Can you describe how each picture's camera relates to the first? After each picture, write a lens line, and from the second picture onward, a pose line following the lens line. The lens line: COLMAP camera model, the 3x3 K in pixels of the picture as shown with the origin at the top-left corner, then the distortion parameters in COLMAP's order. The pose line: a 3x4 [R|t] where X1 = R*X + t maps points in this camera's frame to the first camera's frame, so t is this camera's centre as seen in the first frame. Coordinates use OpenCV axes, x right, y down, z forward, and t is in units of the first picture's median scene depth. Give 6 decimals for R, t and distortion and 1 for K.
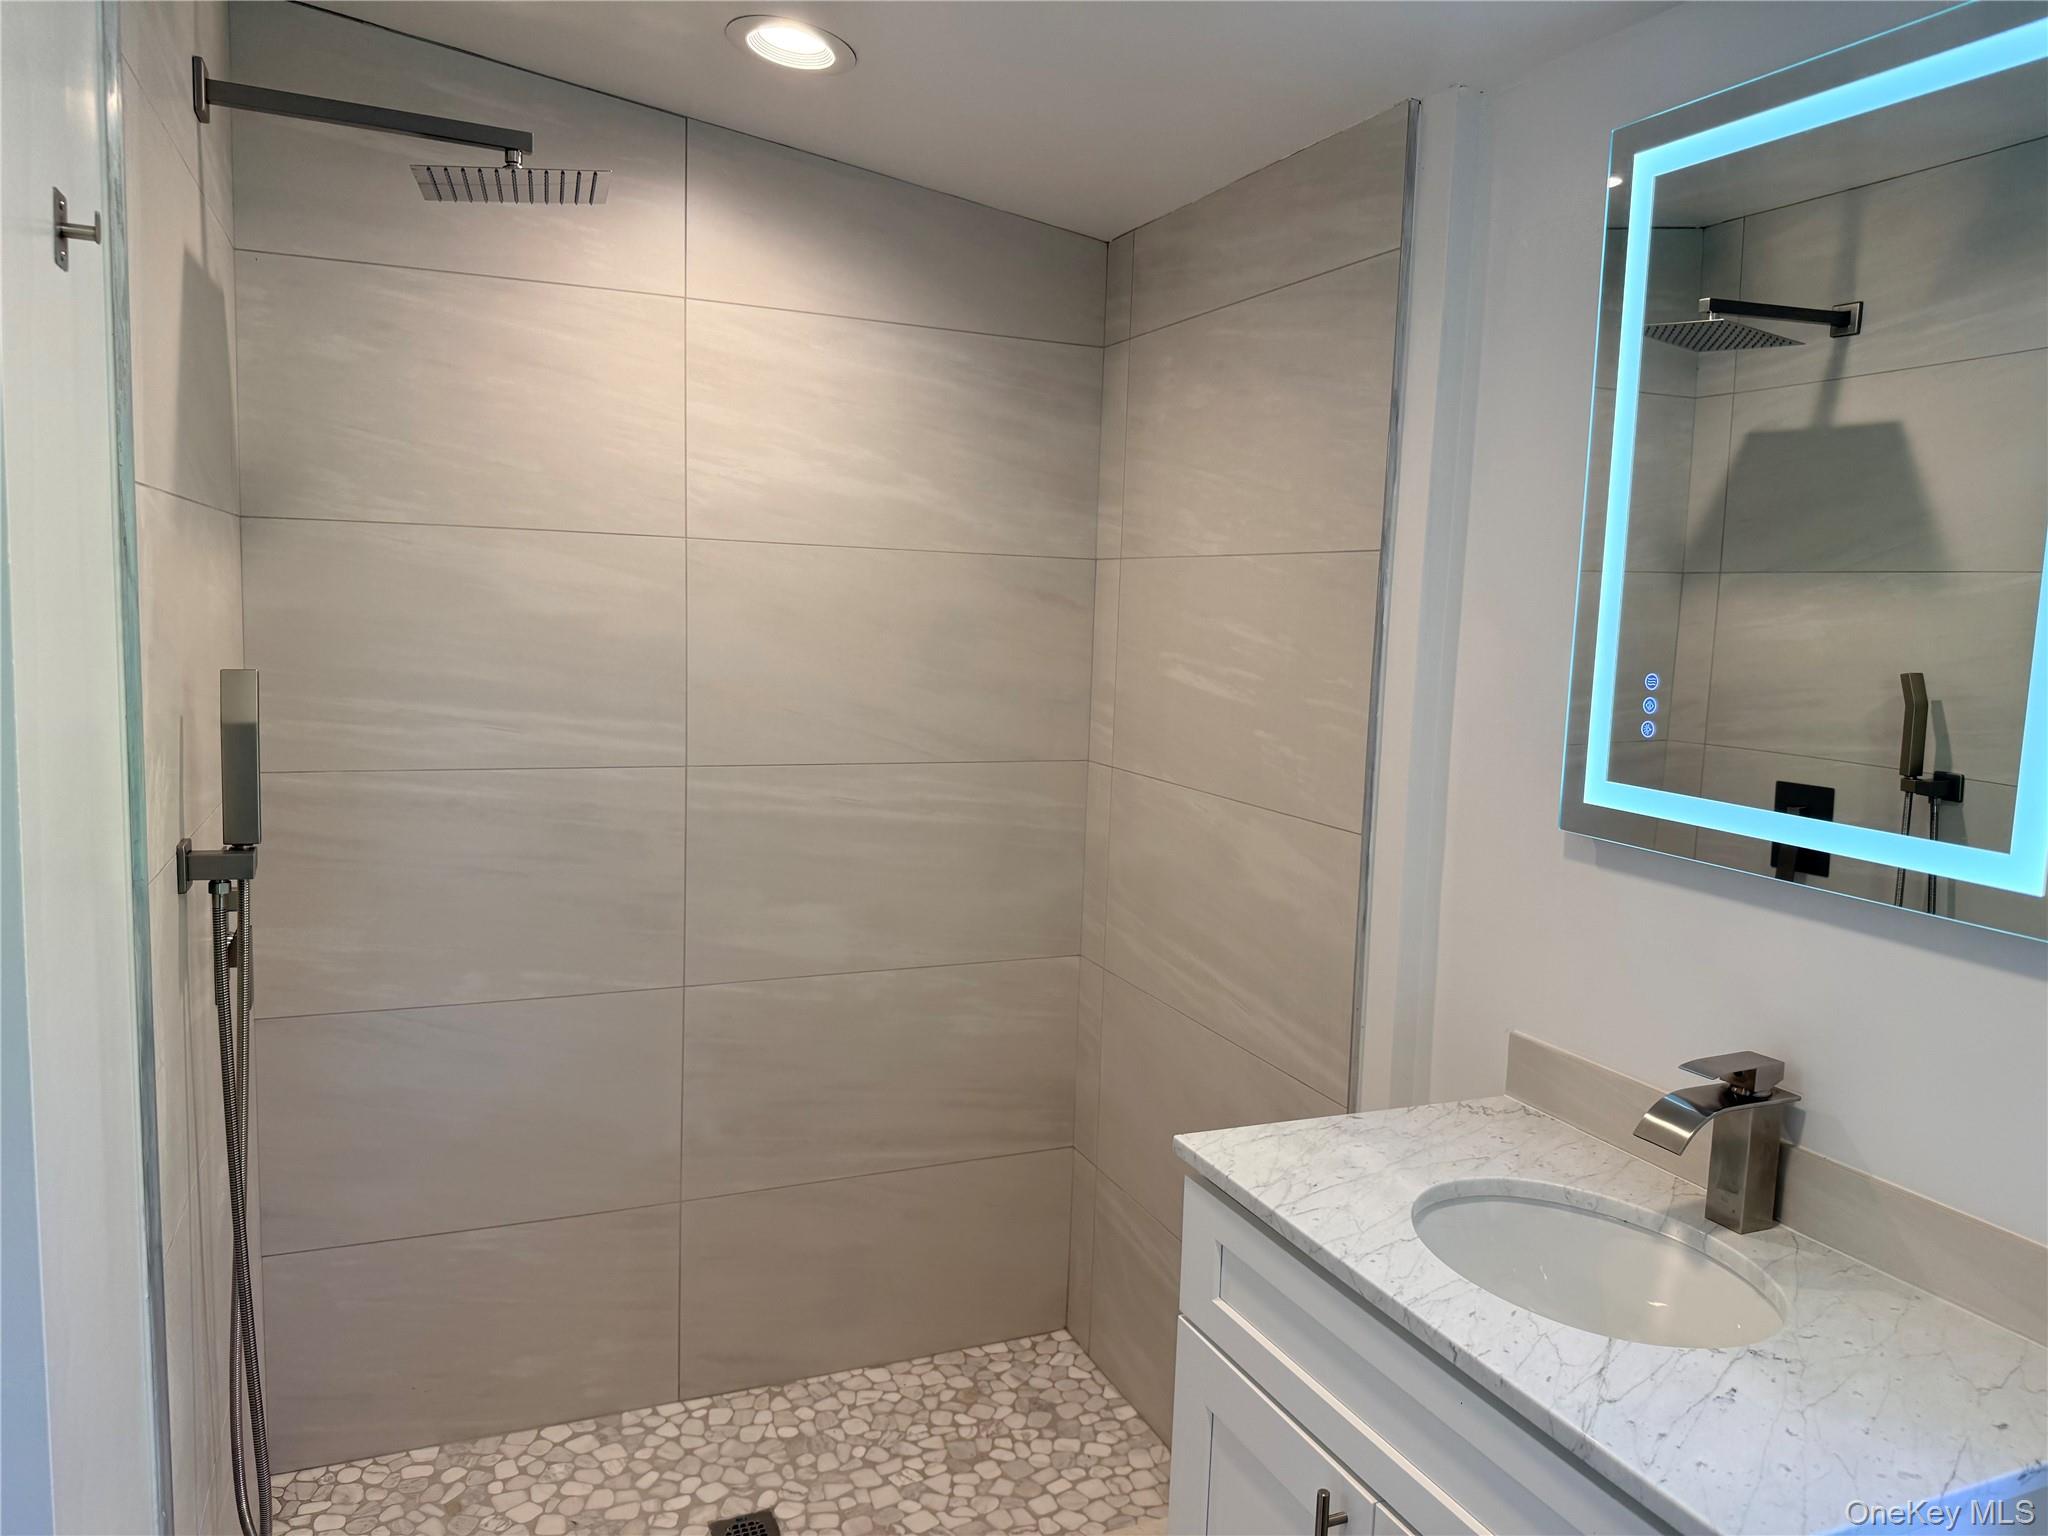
lens RADIAL K [[1431.3, 0, 1024.2], [0, 1431.3, 782.5], [0, 0, 1]] dist [0.012356, -0.002714]
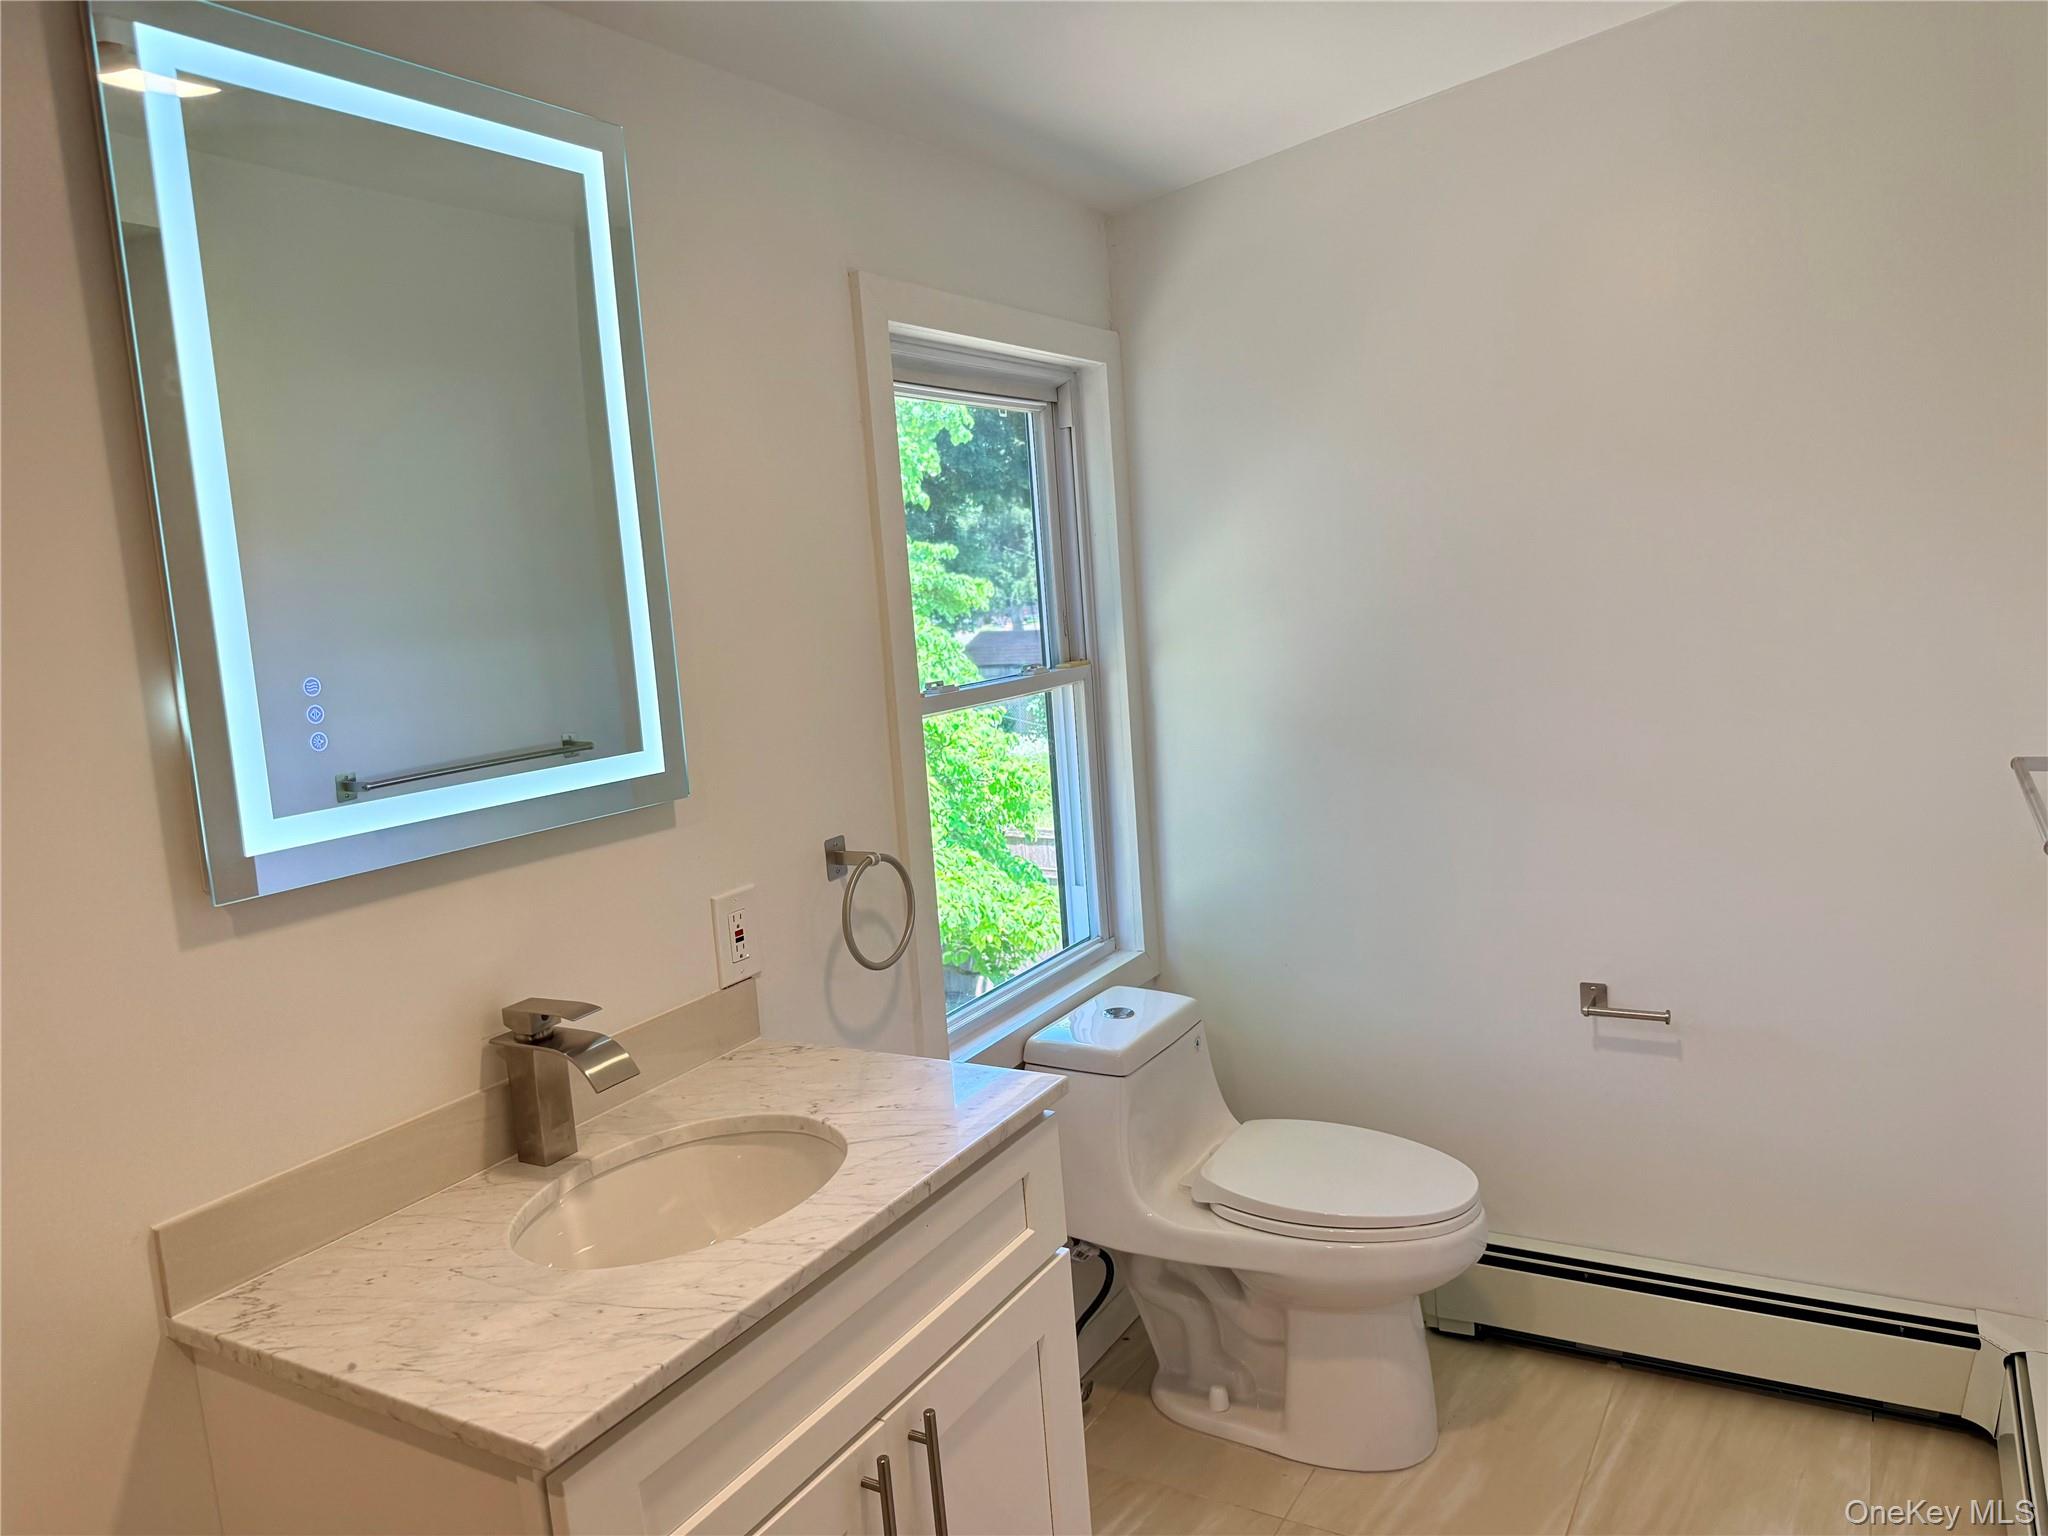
lens RADIAL K [[1431.3, 0, 1024.2], [0, 1431.3, 782.5], [0, 0, 1]] dist [0.012356, -0.002714]
pose [[-0.600339, -0.098510, 0.793655, -0.521641], [0.158166, 0.958159, 0.238569, -0.155975], [-0.783949, 0.268752, -0.559639, 1.188953]]
